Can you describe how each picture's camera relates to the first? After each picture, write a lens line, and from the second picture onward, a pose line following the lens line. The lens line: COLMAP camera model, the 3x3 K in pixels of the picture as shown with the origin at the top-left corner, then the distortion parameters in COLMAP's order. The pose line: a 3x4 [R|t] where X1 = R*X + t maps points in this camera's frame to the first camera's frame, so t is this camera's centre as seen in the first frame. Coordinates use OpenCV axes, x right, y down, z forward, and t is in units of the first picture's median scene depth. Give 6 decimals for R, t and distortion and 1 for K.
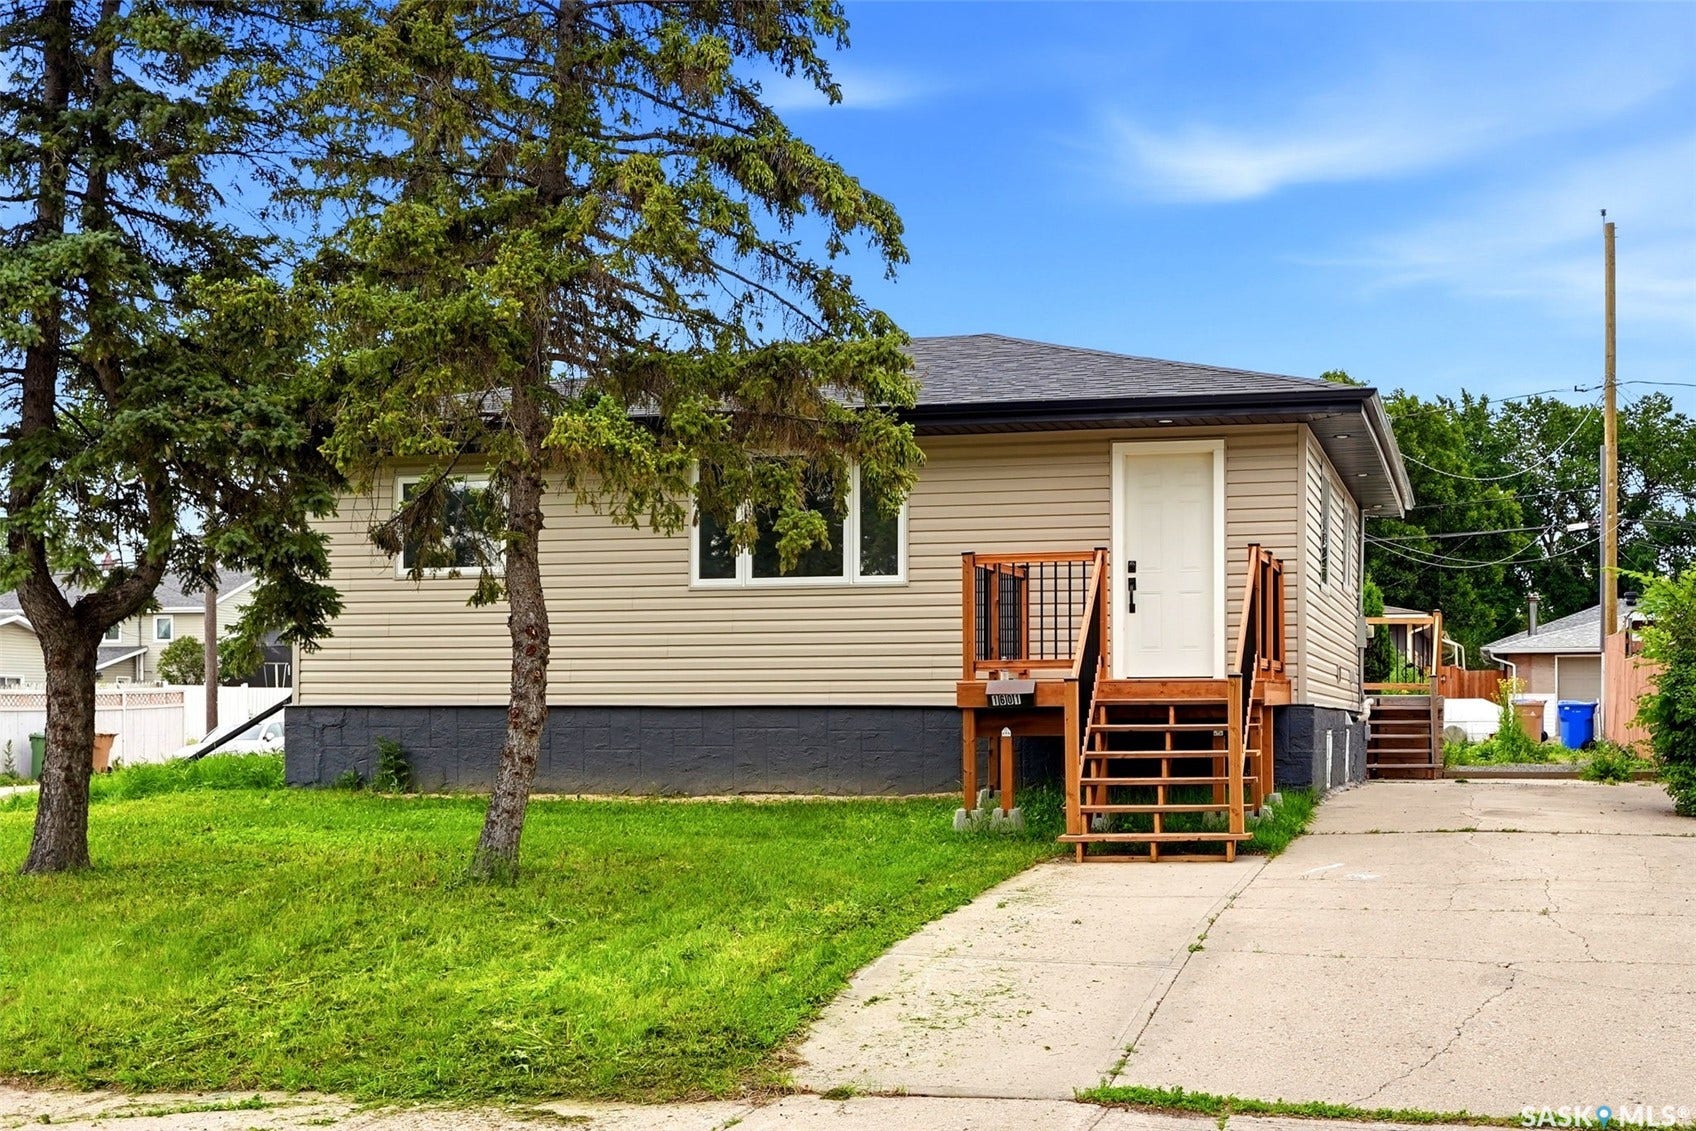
lens RADIAL K [[2294.0, 0, 847.4], [0, 2294.0, 488.8], [0, 0, 1]] dist [0.098365, -0.092239]
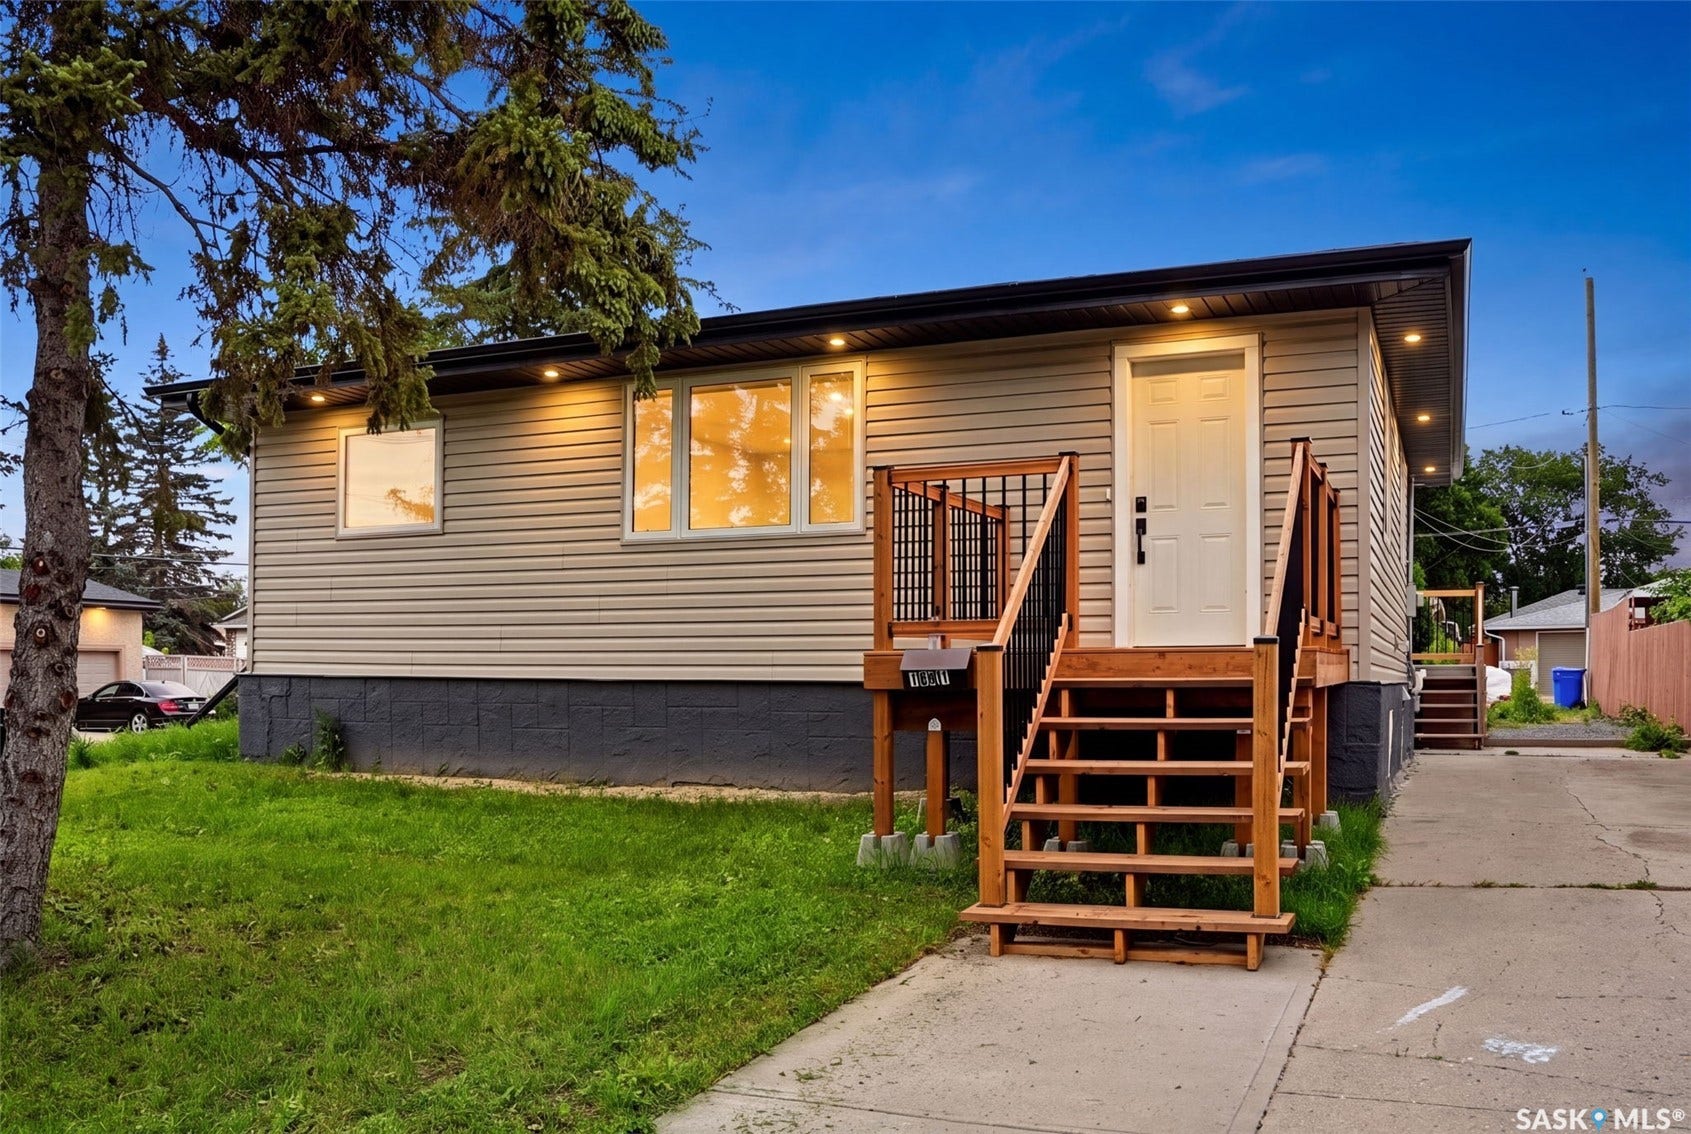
lens RADIAL K [[1410.8, 0, 845.5], [0, 1410.8, 567.0], [0, 0, 1]] dist [-0.097300, 0.005584]
pose [[0.990181, -0.006331, -0.139645, 0.102681], [0.009439, 0.999722, 0.021605, 0.049303], [0.139470, -0.022711, 0.989966, 0.580423]]
